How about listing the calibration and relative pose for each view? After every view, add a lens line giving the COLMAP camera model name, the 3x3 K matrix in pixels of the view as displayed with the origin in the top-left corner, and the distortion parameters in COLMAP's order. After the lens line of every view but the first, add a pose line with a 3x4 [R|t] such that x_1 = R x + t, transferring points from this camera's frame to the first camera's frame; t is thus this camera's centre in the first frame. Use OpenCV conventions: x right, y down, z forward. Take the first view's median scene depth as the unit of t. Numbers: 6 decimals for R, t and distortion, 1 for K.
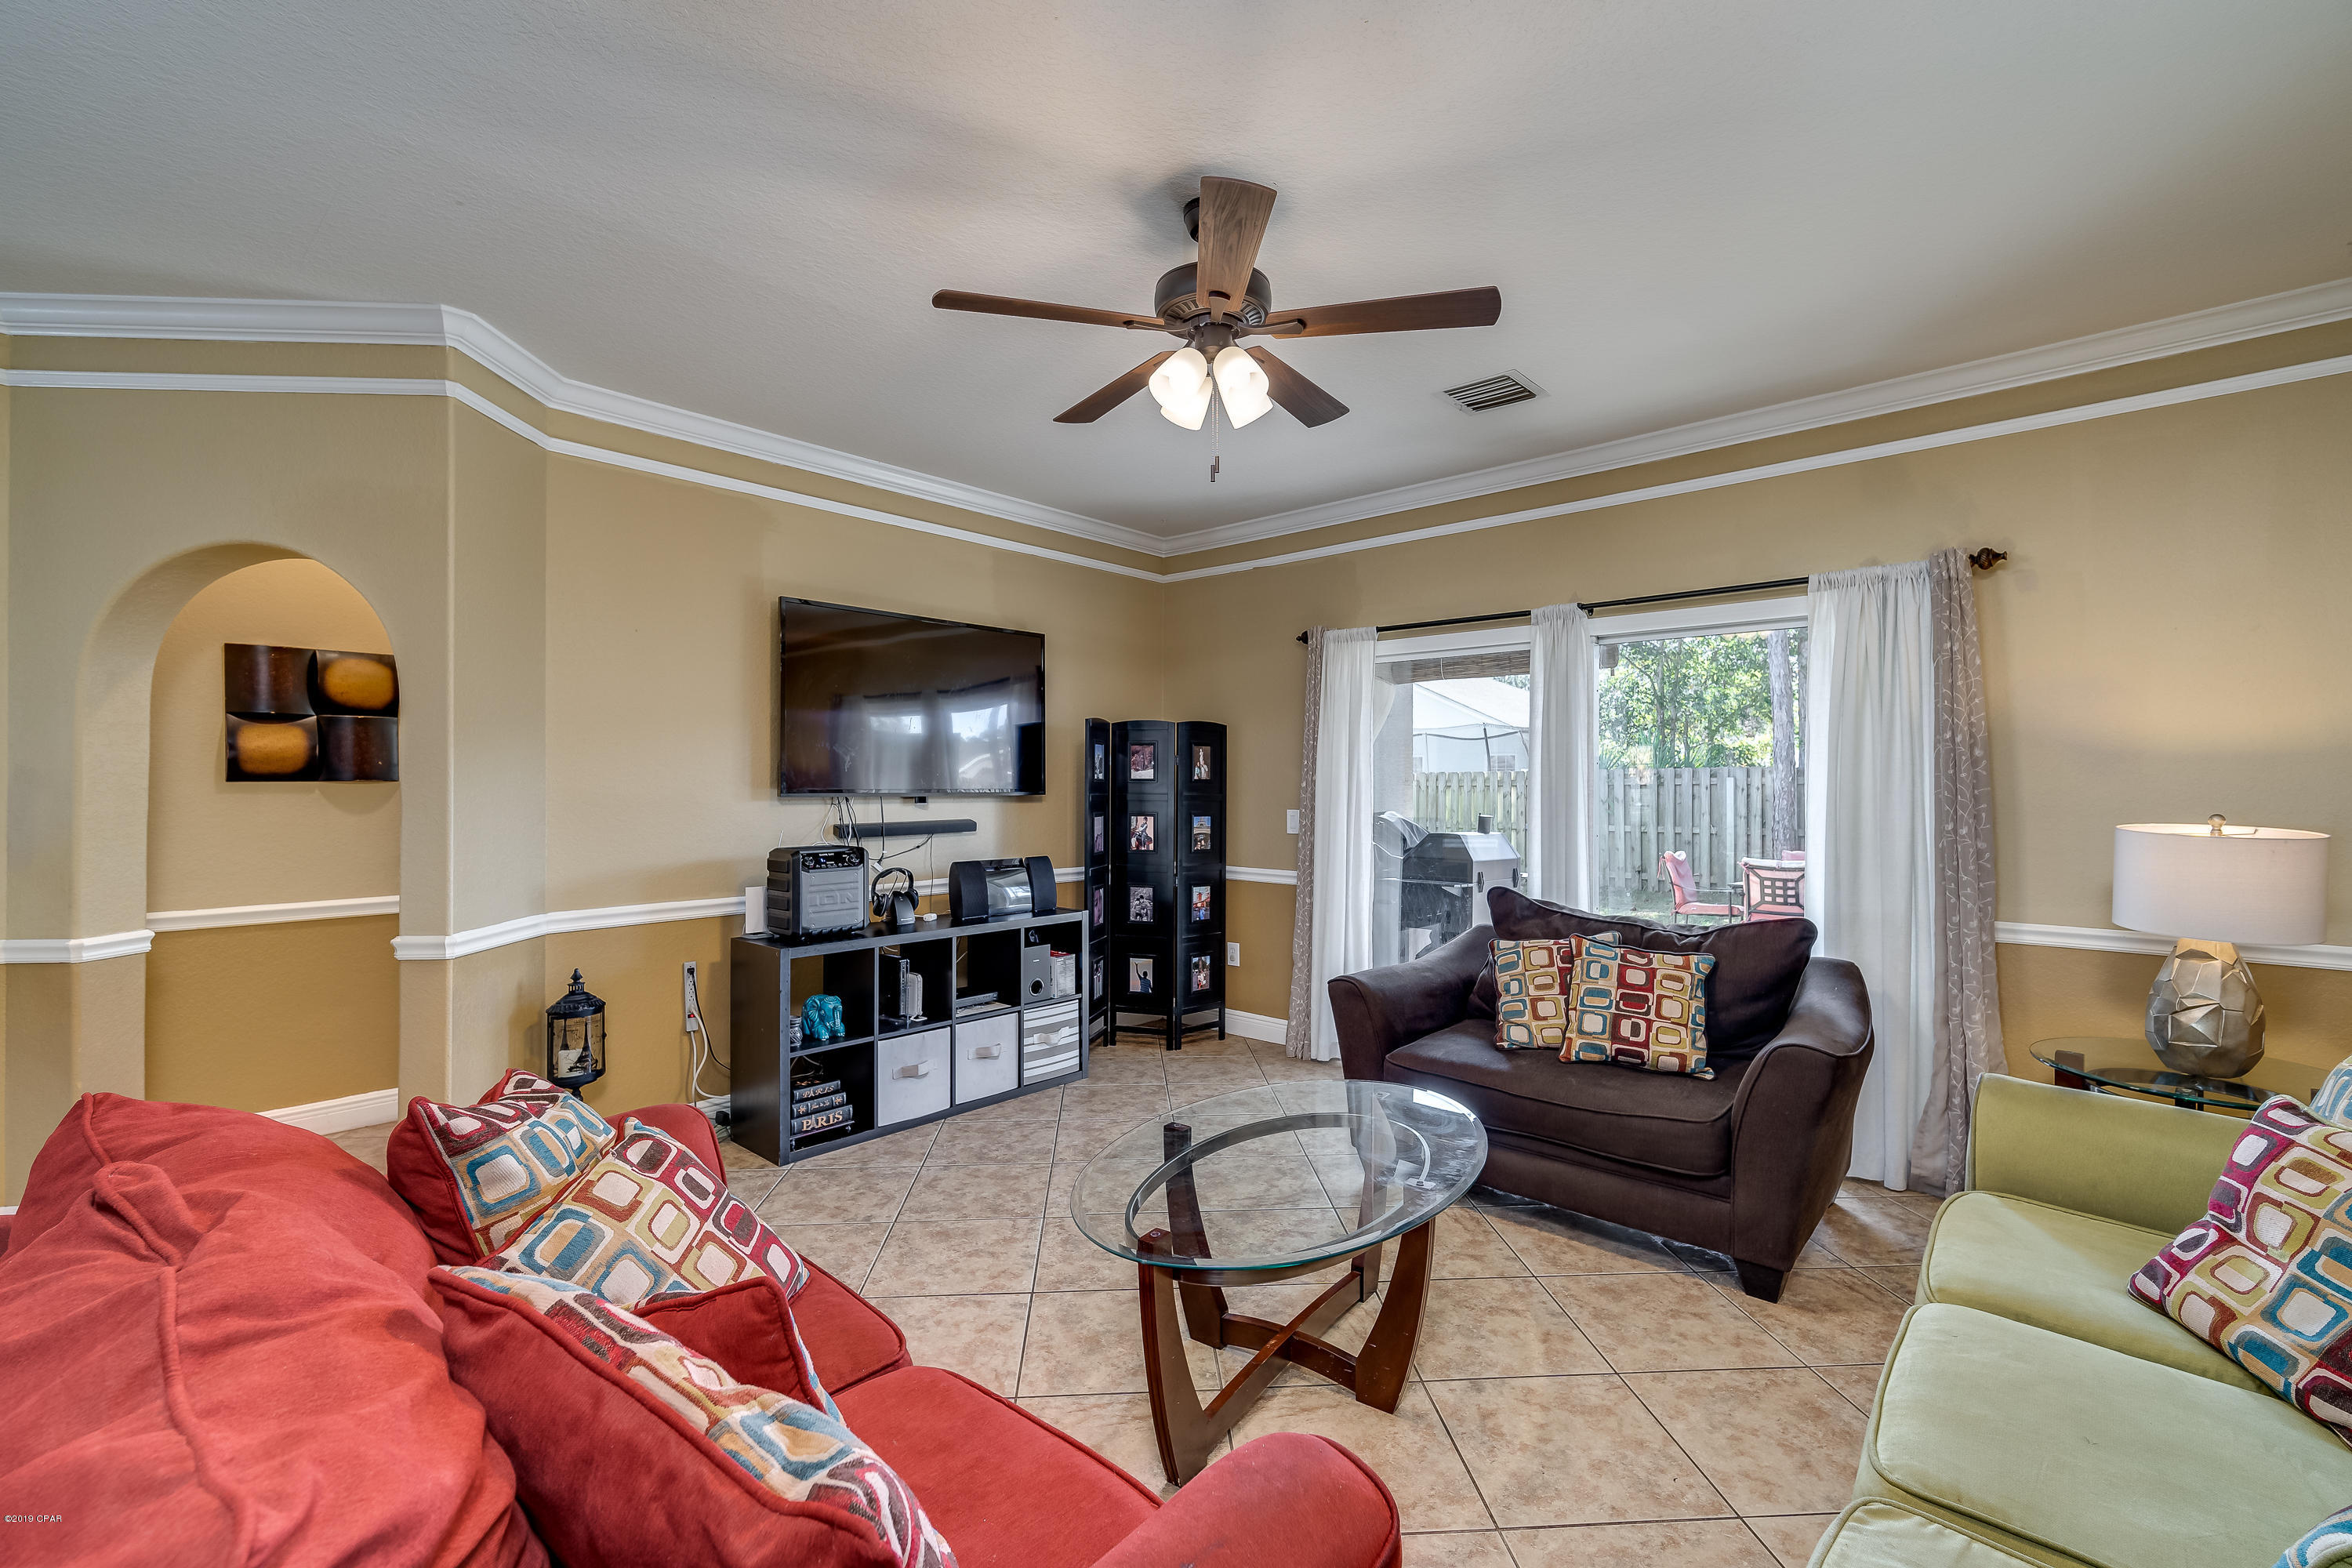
lens RADIAL K [[1013.9, 0, 1178.8], [0, 1013.9, 779.4], [0, 0, 1]] dist [0.003060, 0.000082]
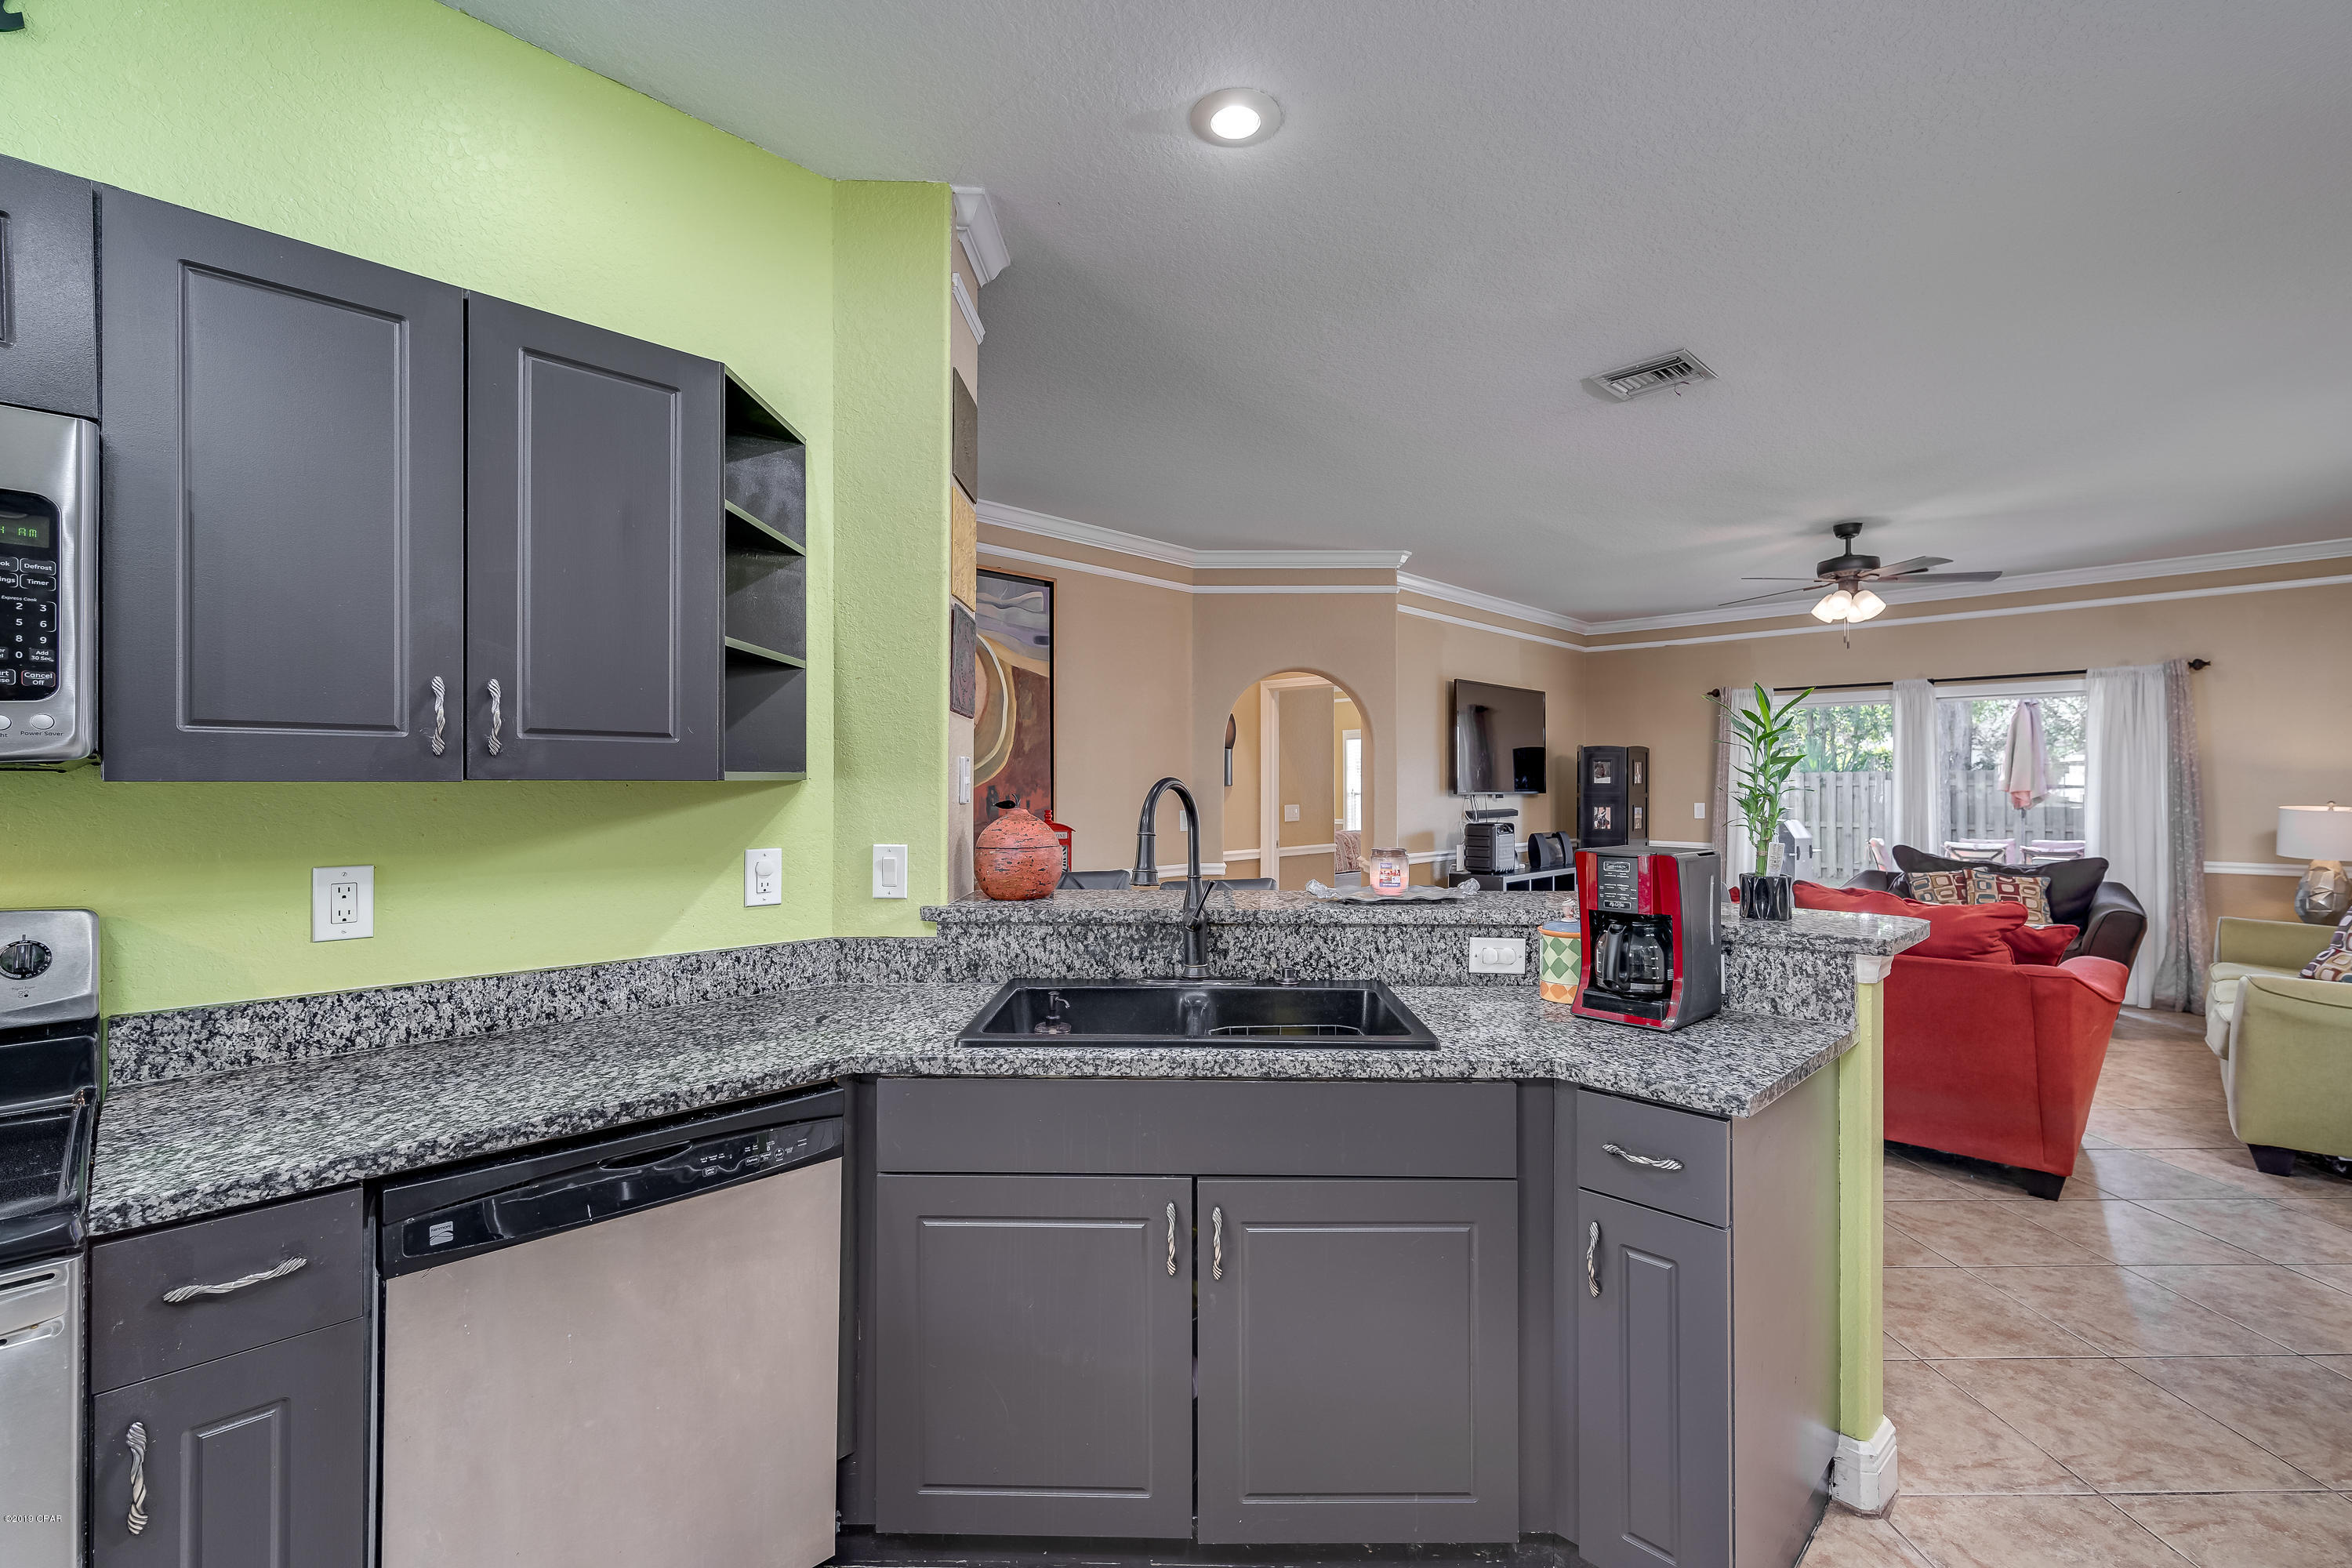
lens RADIAL K [[1013.9, 0, 1178.9], [0, 1013.9, 781.7], [0, 0, 1]] dist [0.003060, 0.000082]
pose [[0.998930, -0.001211, -0.046232, -0.964333], [0.001207, 0.999999, -0.000100, -0.006150], [0.046232, 0.000044, 0.998931, -0.926107]]
